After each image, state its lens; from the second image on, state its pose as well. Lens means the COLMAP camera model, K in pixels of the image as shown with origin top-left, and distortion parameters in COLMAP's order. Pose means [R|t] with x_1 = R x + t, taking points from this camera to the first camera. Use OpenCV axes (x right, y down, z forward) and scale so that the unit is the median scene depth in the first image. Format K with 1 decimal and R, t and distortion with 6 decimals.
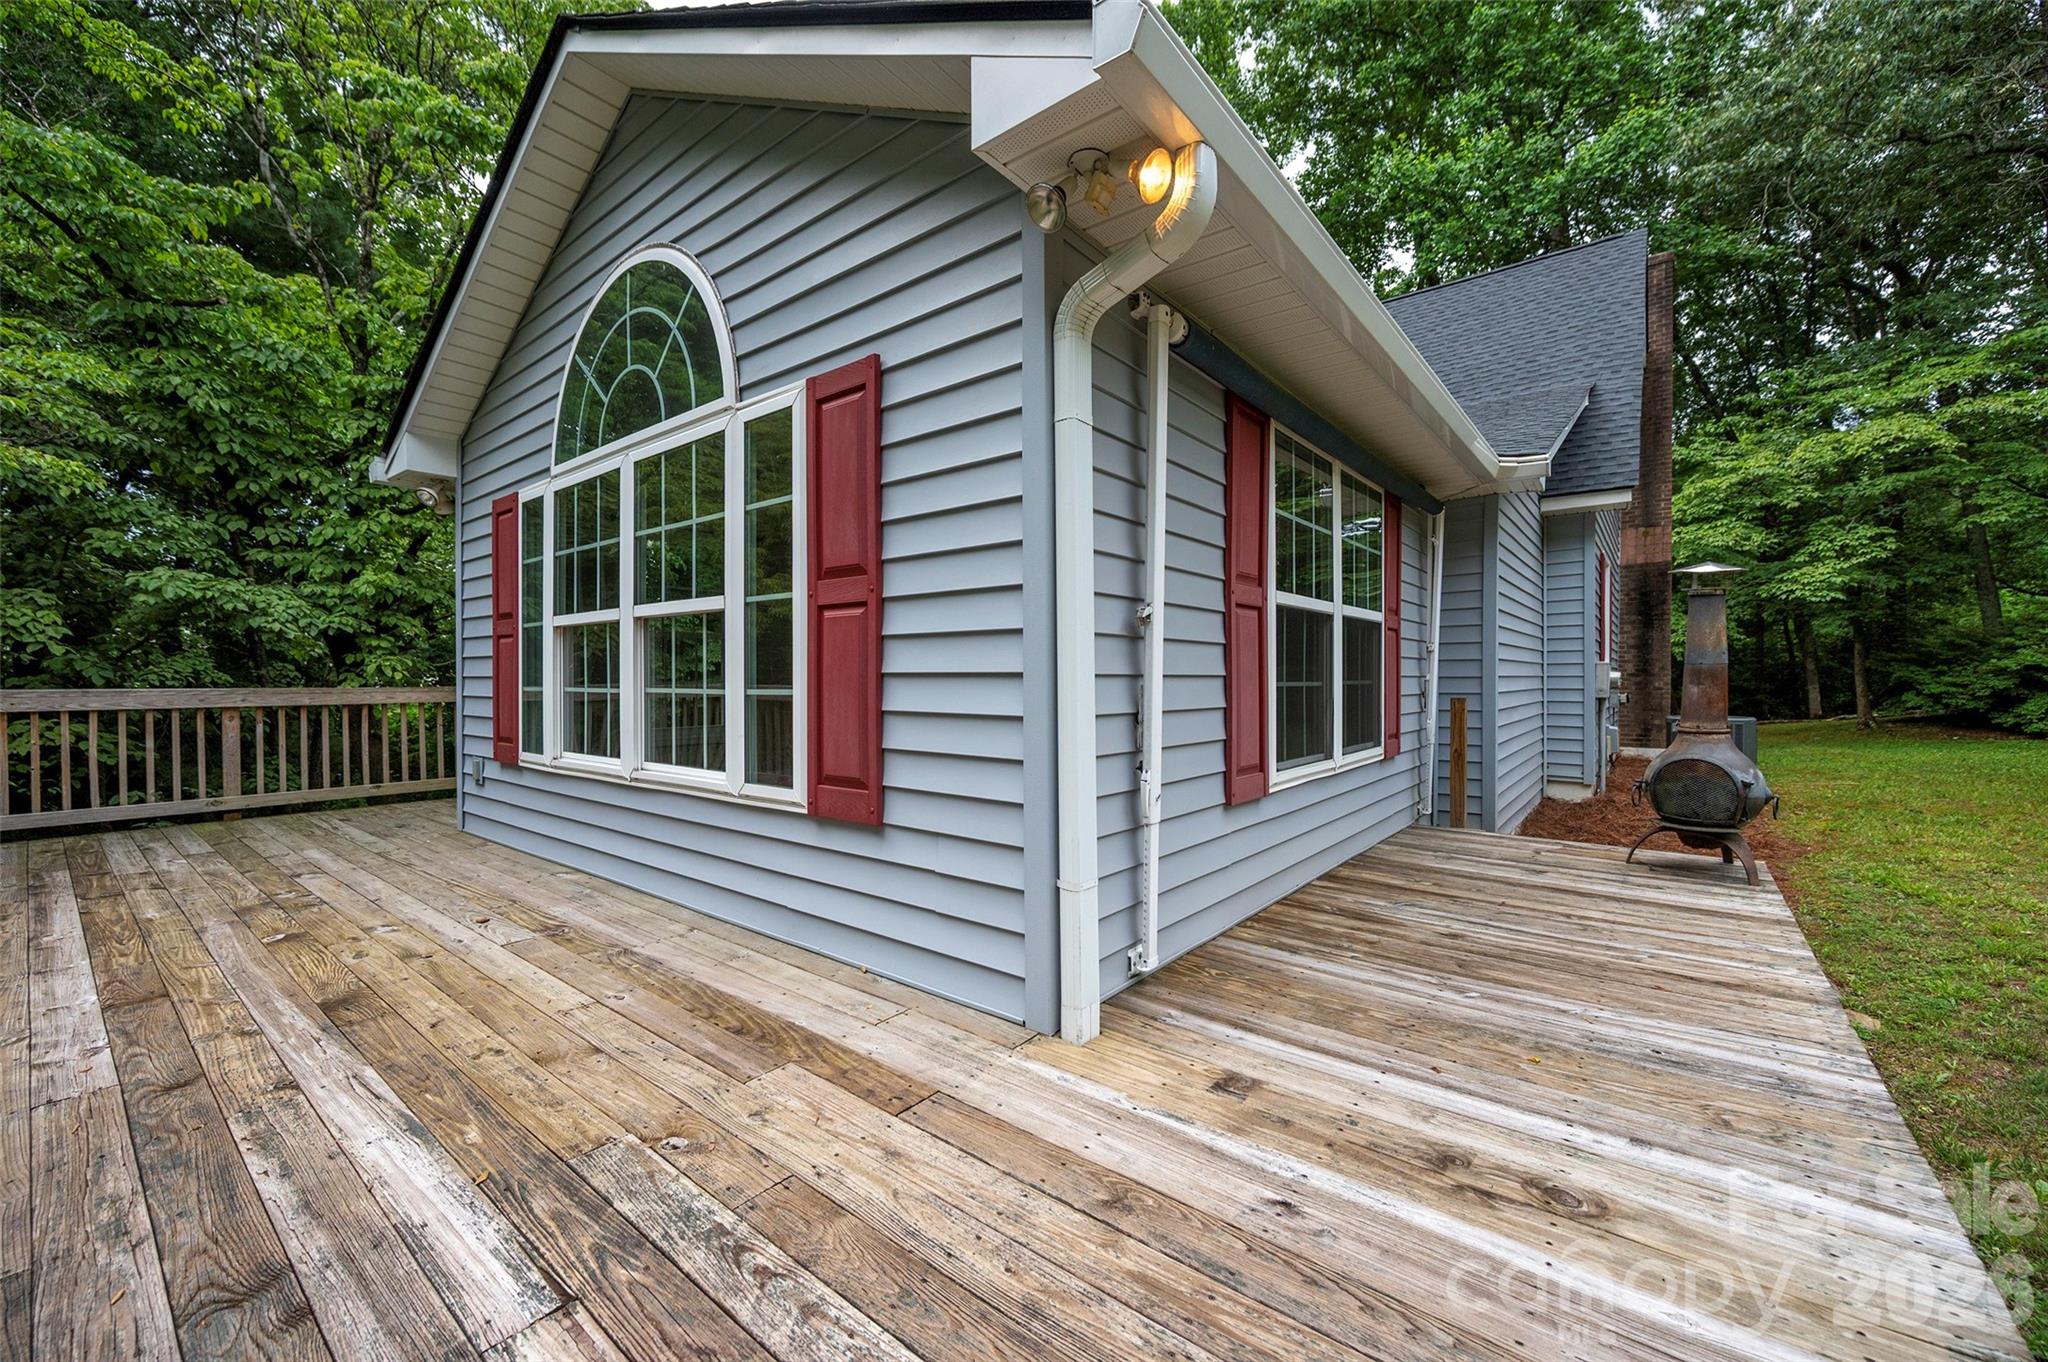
lens RADIAL K [[804.2, 0, 973.5], [0, 804.2, 670.6], [0, 0, 1]] dist [-0.001271, 0.000206]
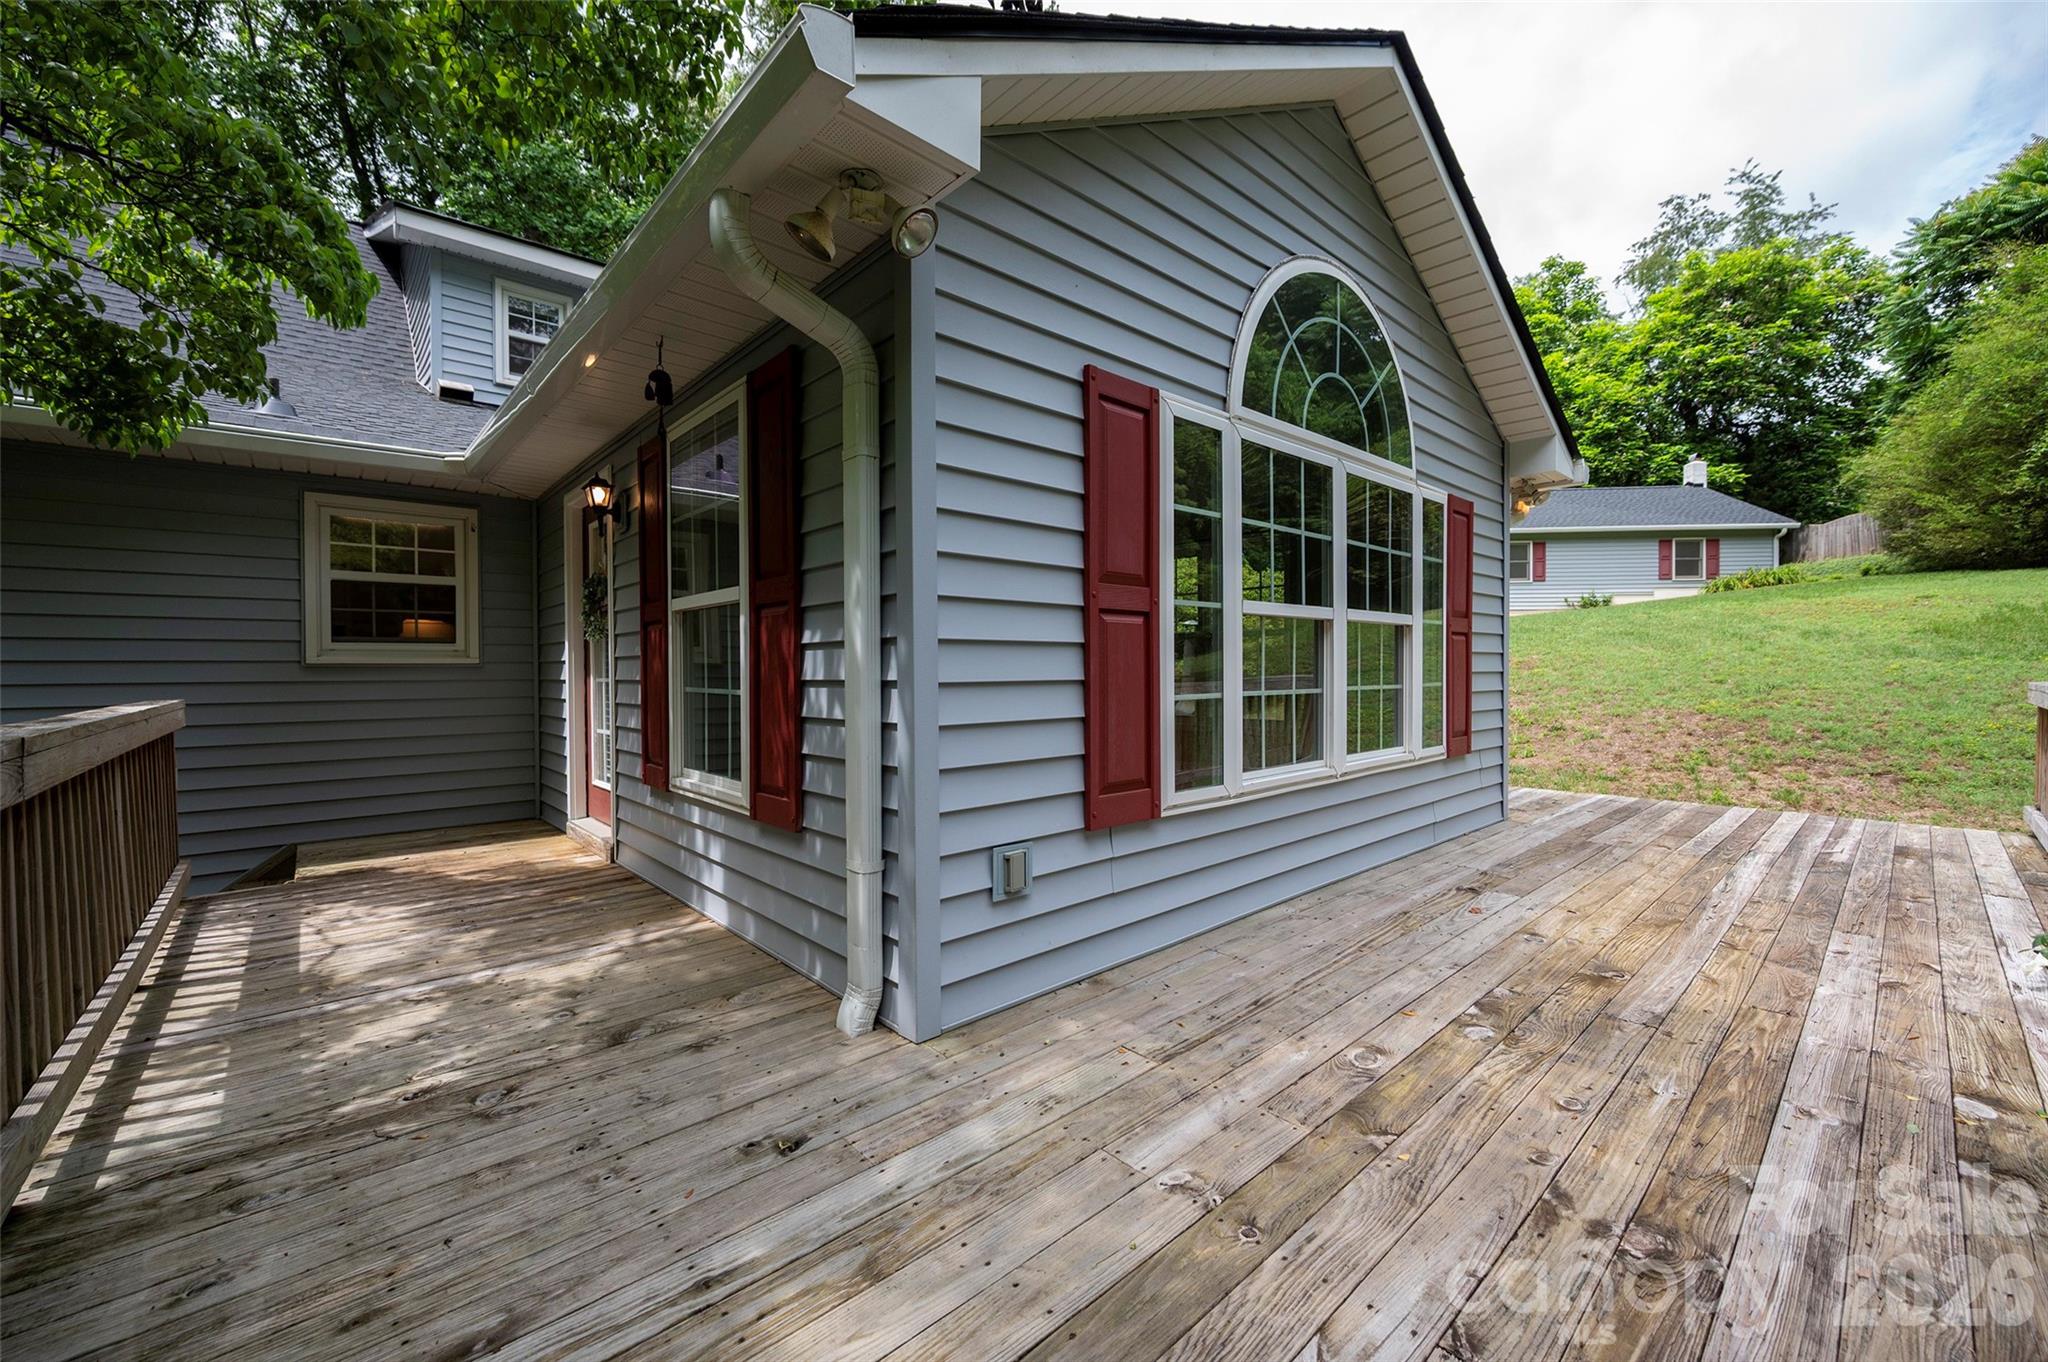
lens RADIAL K [[804.2, 0, 1008.5], [0, 804.2, 694.6], [0, 0, 1]] dist [-0.001271, 0.000206]
pose [[0.137853, -0.011064, 0.990391, -1.523907], [0.013092, 0.999871, 0.009347, 0.015534], [-0.990366, 0.011678, 0.137980, 1.291269]]
